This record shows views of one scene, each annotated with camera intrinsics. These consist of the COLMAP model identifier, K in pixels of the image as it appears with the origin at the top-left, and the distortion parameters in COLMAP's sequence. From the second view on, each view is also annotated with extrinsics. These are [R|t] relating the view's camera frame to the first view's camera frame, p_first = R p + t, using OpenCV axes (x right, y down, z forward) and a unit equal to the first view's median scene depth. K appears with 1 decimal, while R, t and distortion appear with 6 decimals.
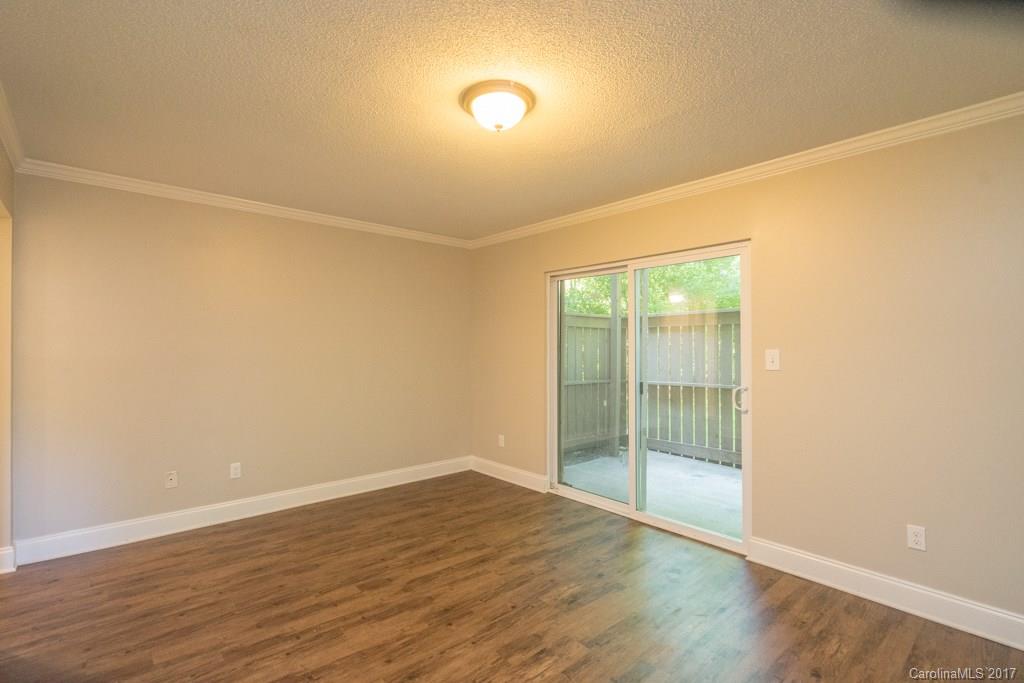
lens RADIAL K [[487.1, 0, 516.5], [0, 487.1, 330.2], [0, 0, 1]] dist [-0.000755, 0.000136]
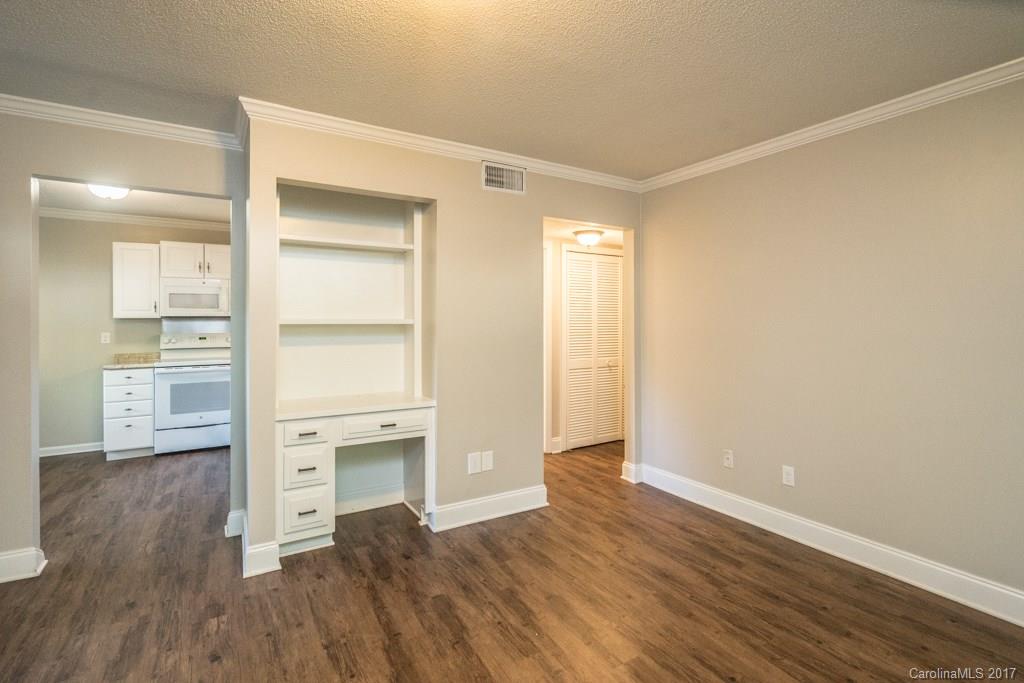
lens RADIAL K [[487.1, 0, 516.5], [0, 487.1, 330.2], [0, 0, 1]] dist [-0.000755, 0.000136]
pose [[-0.204644, 0.014289, -0.978732, 0.367605], [0.030352, 0.999505, 0.008246, 0.033191], [0.978366, -0.028019, -0.204976, 0.907502]]
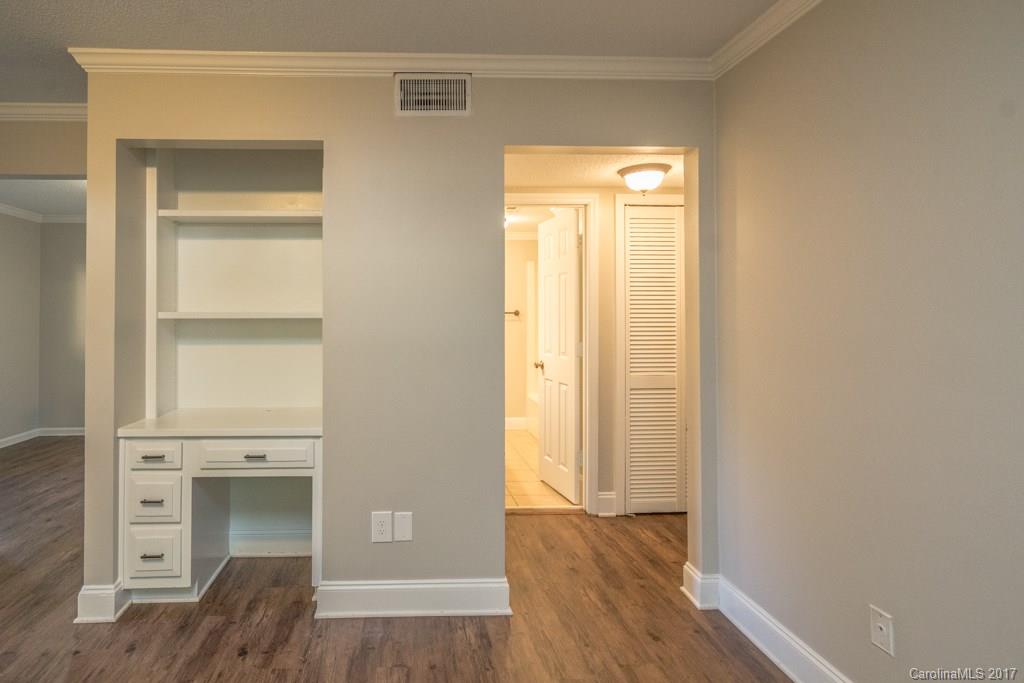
lens RADIAL K [[485.4, 0, 512.2], [0, 485.4, 317.9], [0, 0, 1]] dist [0.004385, -0.000010]
pose [[-0.659538, 0.003423, -0.751663, -0.246089], [0.024265, 0.999565, -0.016739, 0.041282], [0.751279, -0.029279, -0.659335, 1.213352]]
